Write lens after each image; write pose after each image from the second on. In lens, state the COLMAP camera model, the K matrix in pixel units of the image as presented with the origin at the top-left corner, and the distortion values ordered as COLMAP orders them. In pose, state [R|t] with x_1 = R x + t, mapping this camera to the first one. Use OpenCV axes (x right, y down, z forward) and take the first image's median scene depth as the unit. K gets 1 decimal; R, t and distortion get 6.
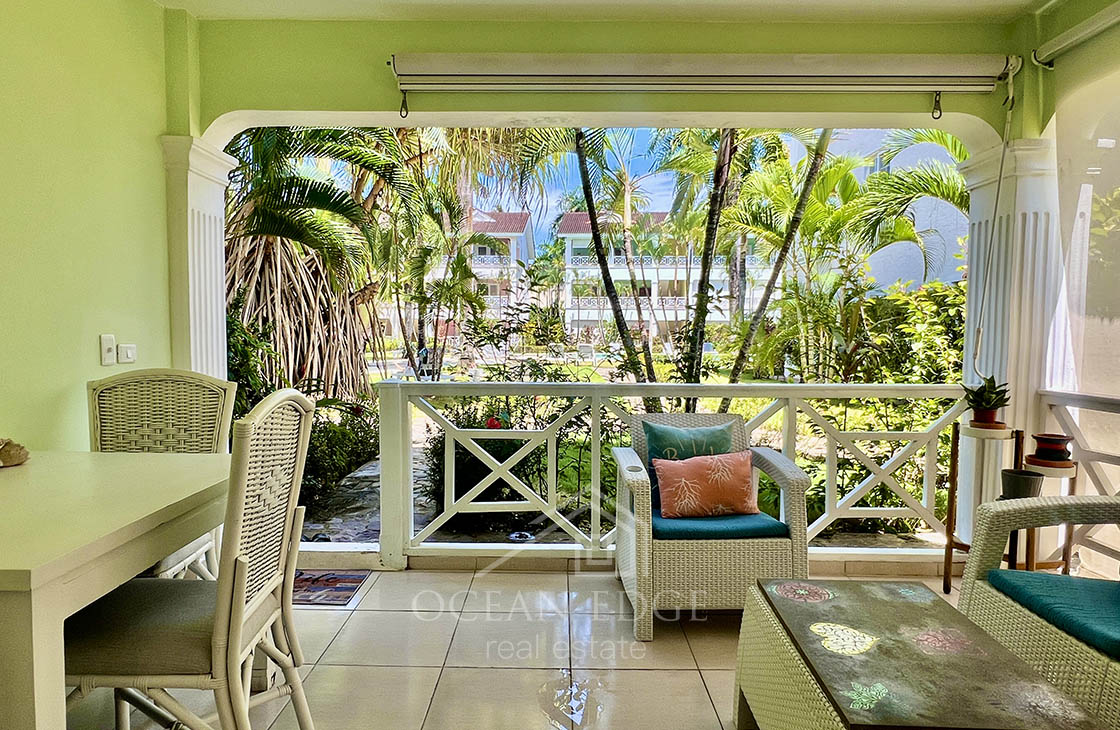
lens RADIAL K [[670.4, 0, 556.0], [0, 670.4, 374.5], [0, 0, 1]] dist [-0.002158, -0.001656]
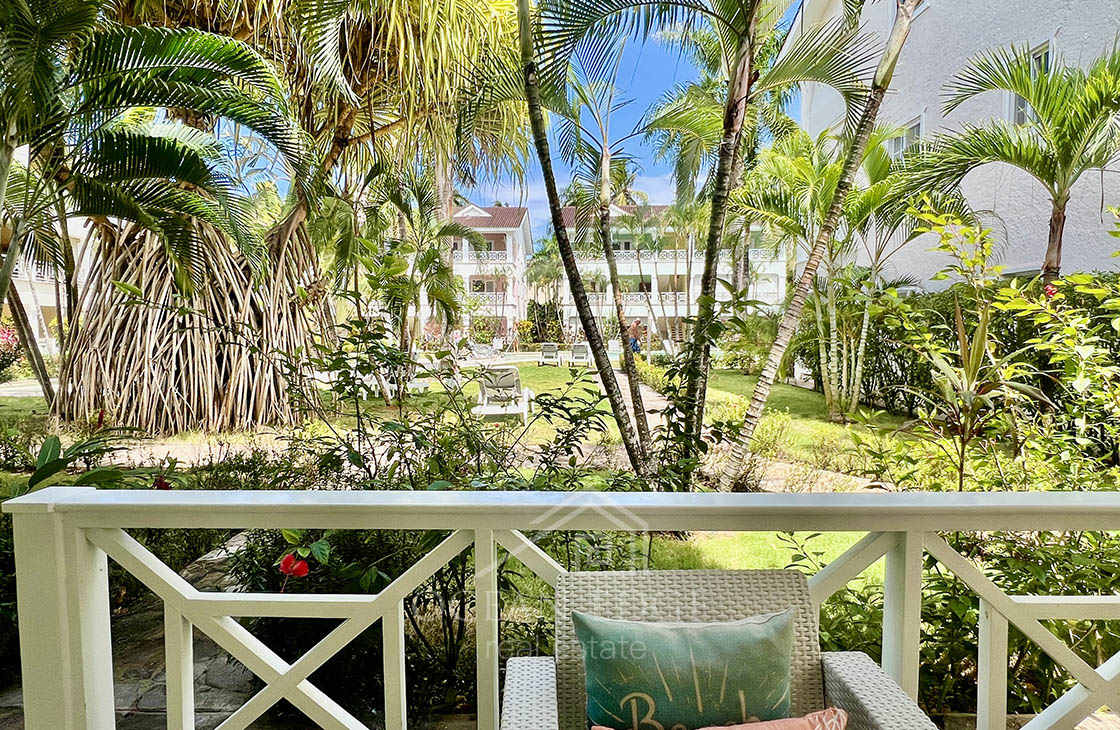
lens RADIAL K [[670.4, 0, 556.0], [0, 670.4, 374.5], [0, 0, 1]] dist [-0.002158, -0.001656]
pose [[0.999955, -0.008568, -0.004093, 0.056546], [0.008594, 0.999942, 0.006487, -0.038582], [0.004037, -0.006522, 0.999971, 0.273201]]
